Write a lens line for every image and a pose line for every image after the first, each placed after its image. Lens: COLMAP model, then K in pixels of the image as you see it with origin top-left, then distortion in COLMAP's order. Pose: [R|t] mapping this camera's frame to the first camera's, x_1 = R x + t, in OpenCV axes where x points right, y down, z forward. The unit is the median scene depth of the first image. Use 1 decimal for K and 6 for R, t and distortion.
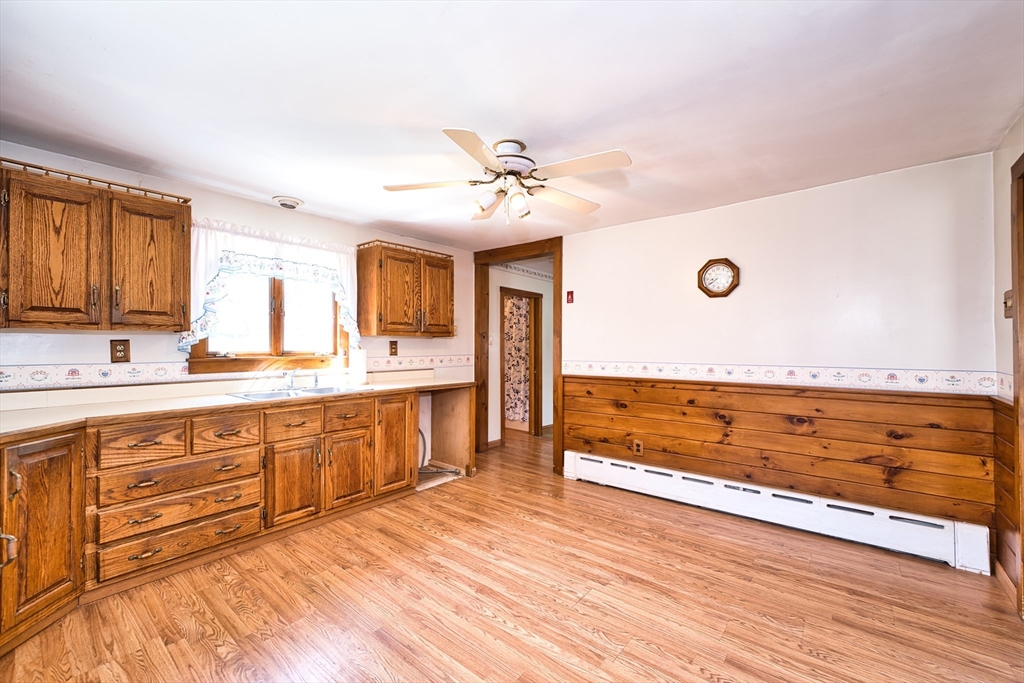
lens RADIAL K [[422.2, 0, 514.2], [0, 422.2, 343.0], [0, 0, 1]] dist [-0.004185, 0.000547]
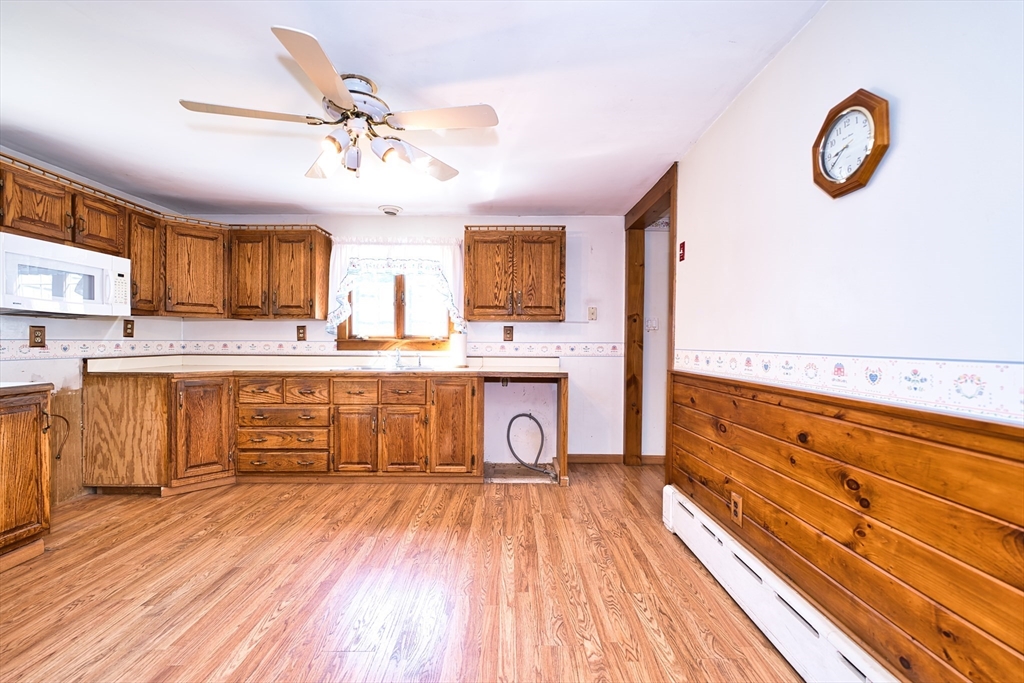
lens RADIAL K [[422.2, 0, 511.5], [0, 422.2, 342.3], [0, 0, 1]] dist [-0.004185, 0.000547]
pose [[0.636336, 0.003304, -0.771405, 0.602819], [-0.000976, 0.999993, 0.003477, 0.037301], [0.771411, -0.001459, 0.636335, 0.493757]]
